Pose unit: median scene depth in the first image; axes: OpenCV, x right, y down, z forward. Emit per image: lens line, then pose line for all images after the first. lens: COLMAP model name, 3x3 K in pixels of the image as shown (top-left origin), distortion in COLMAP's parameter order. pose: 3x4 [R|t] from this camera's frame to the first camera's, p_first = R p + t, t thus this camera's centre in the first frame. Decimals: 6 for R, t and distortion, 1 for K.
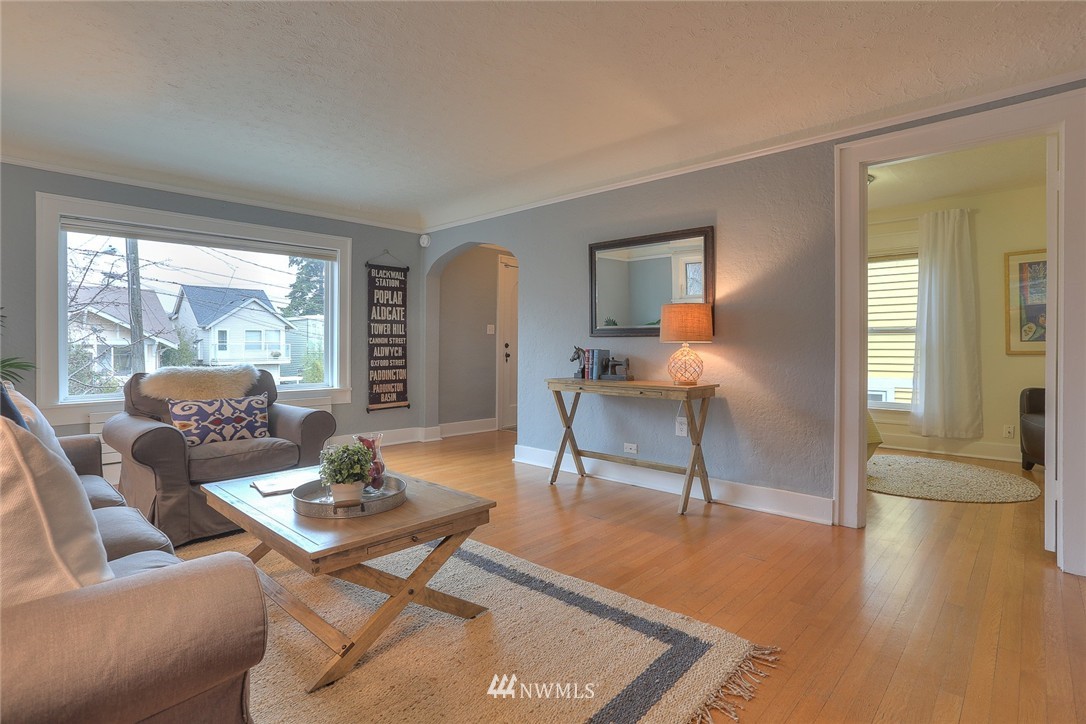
lens RADIAL K [[534.5, 0, 543.8], [0, 534.5, 351.1], [0, 0, 1]] dist [-0.026770, 0.009301]
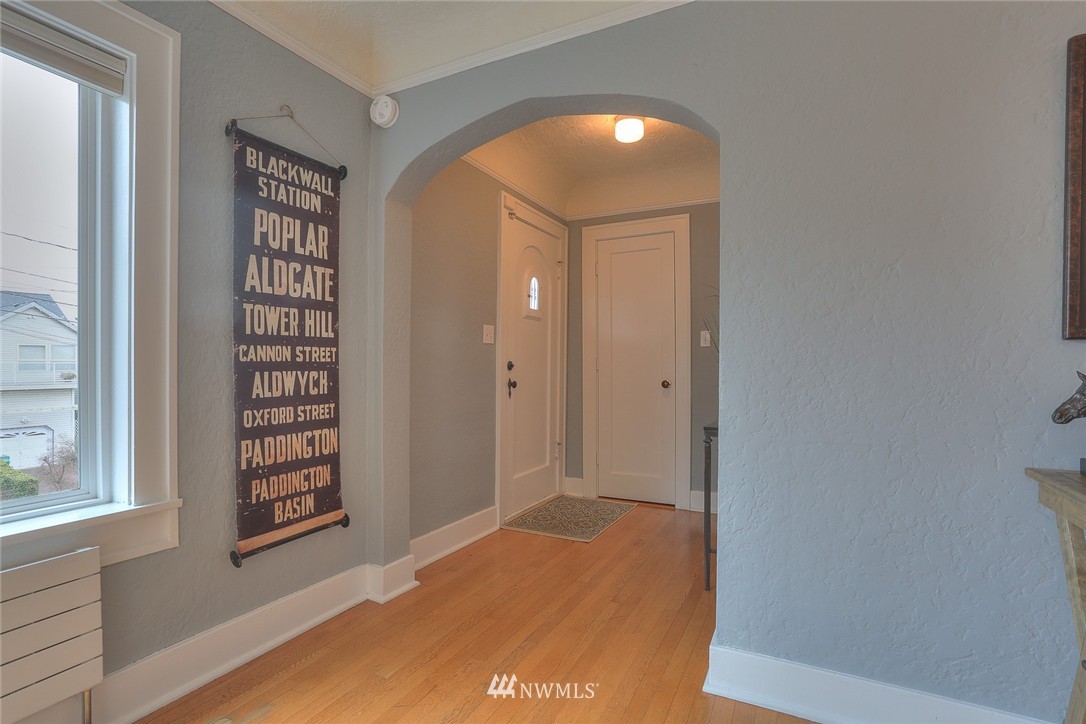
lens RADIAL K [[534.5, 0, 542.2], [0, 534.5, 368.4], [0, 0, 1]] dist [-0.026770, 0.009301]
pose [[0.967279, -0.002477, 0.253704, -0.216440], [0.003279, 0.999991, -0.002738, -0.007890], [-0.253695, 0.003480, 0.967278, 0.596770]]
